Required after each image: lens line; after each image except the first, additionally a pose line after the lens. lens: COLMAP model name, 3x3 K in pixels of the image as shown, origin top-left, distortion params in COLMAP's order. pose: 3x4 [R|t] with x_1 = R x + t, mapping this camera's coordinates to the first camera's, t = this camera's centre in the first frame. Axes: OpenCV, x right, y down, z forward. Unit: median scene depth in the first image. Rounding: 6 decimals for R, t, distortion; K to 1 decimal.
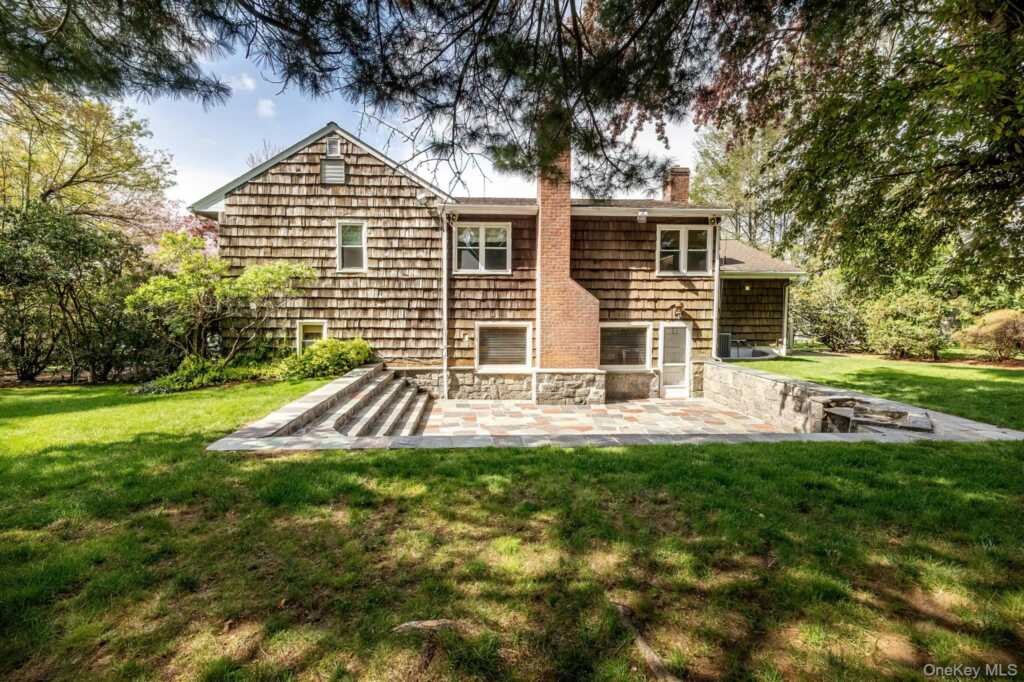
lens RADIAL K [[448.1, 0, 512.3], [0, 448.1, 335.4], [0, 0, 1]] dist [0.003143, 0.000045]
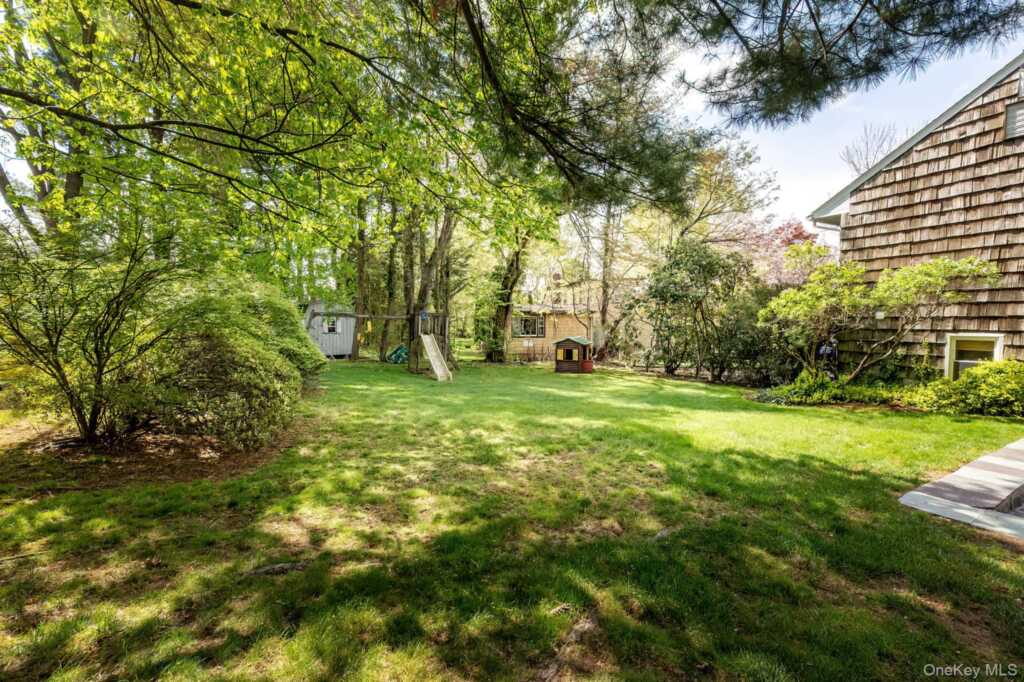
lens RADIAL K [[448.1, 0, 513.2], [0, 448.1, 339.7], [0, 0, 1]] dist [0.003143, 0.000045]
pose [[0.424448, 0.029730, -0.904964, -0.103933], [-0.033372, 0.999295, 0.017176, -0.011893], [0.904837, 0.022910, 0.425141, 0.008350]]
